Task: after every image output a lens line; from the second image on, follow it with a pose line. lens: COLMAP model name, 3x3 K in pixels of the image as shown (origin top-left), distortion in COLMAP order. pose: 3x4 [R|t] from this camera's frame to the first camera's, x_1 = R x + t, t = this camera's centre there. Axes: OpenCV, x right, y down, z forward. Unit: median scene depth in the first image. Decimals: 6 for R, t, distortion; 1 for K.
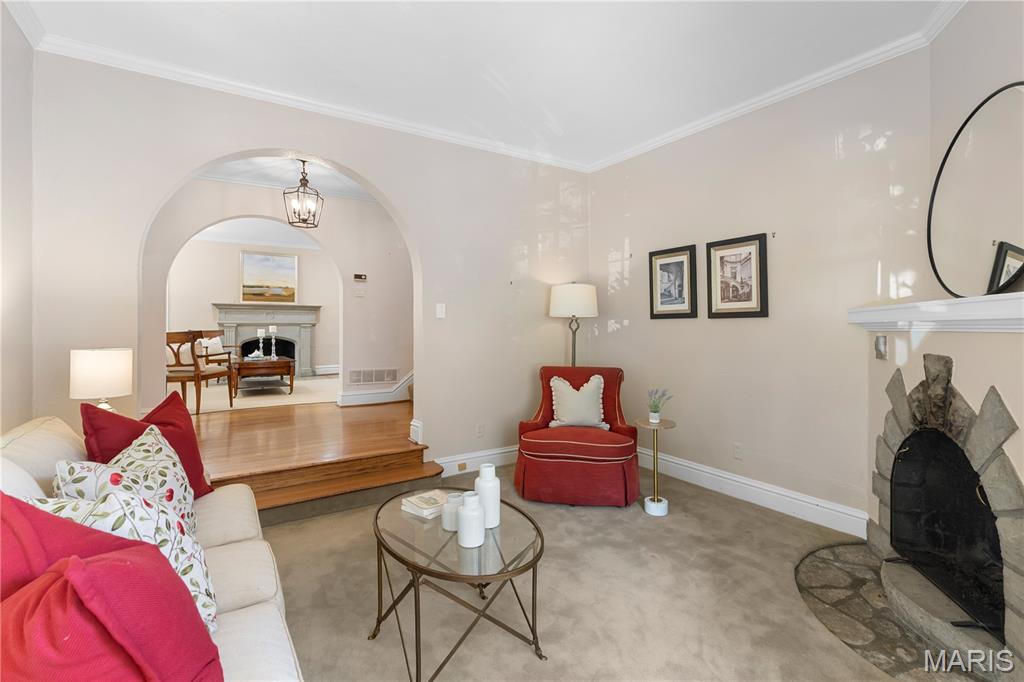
lens RADIAL K [[467.0, 0, 515.2], [0, 467.0, 318.2], [0, 0, 1]] dist [-0.000112, -0.000954]
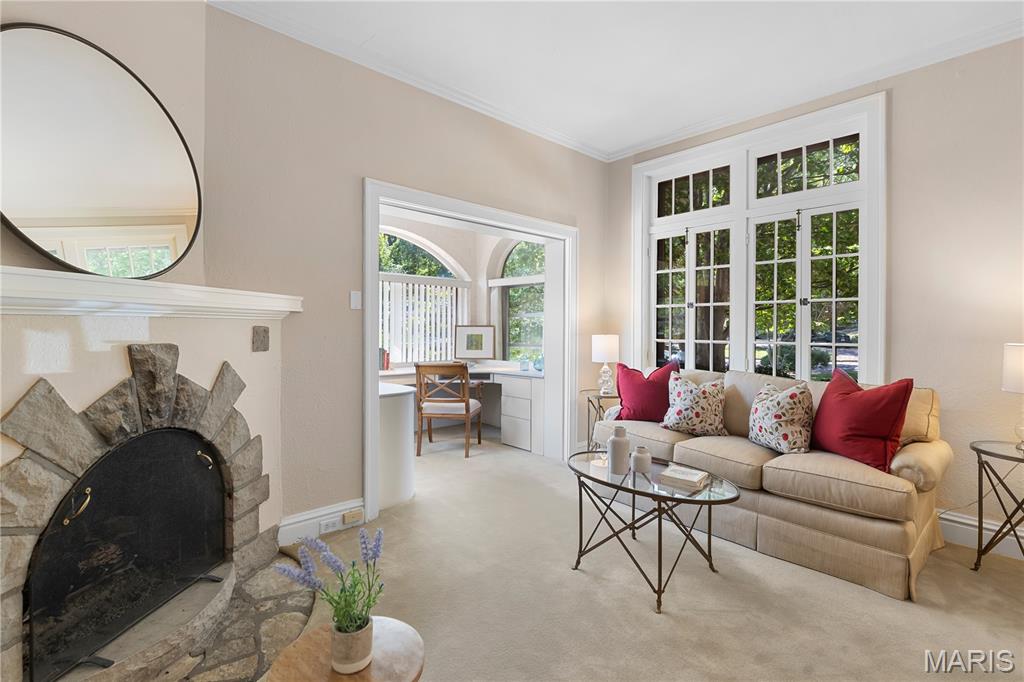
lens RADIAL K [[467.0, 0, 504.8], [0, 467.0, 326.6], [0, 0, 1]] dist [-0.000112, -0.000954]
pose [[-0.987682, -0.007045, -0.156315, 0.229701], [-0.003842, 0.999777, -0.020782, 0.035247], [0.156427, -0.019926, -0.987489, 1.141026]]
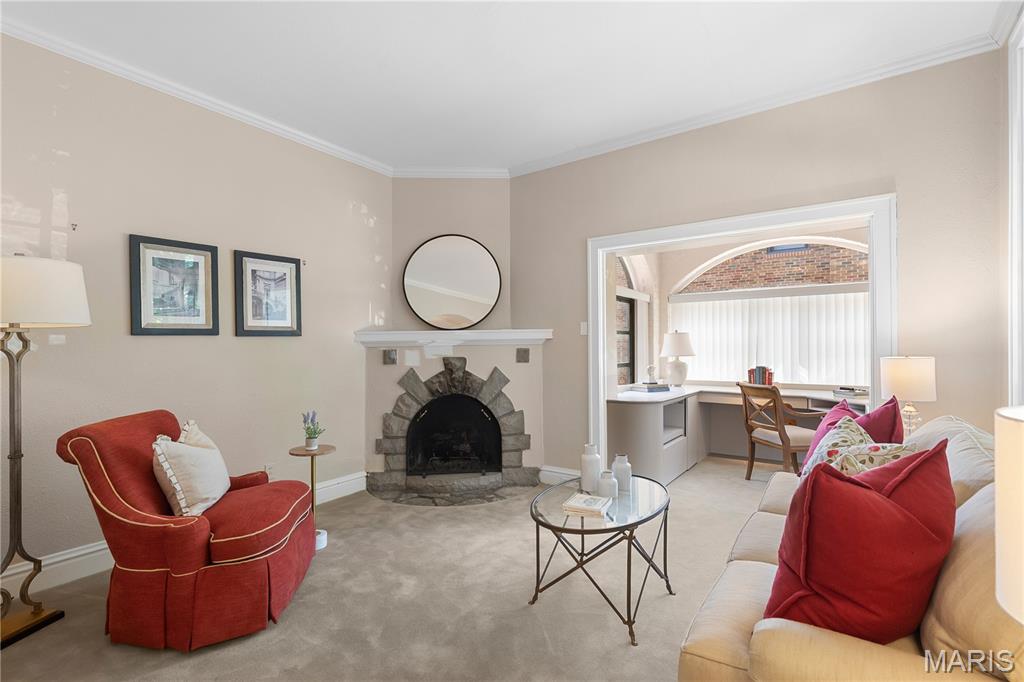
lens RADIAL K [[467.0, 0, 521.3], [0, 467.0, 343.7], [0, 0, 1]] dist [-0.000112, -0.000954]
pose [[-0.368218, 0.002281, 0.929737, -0.623643], [-0.006084, 0.999970, -0.004863, 0.016448], [-0.929720, -0.007447, -0.368193, 0.855890]]
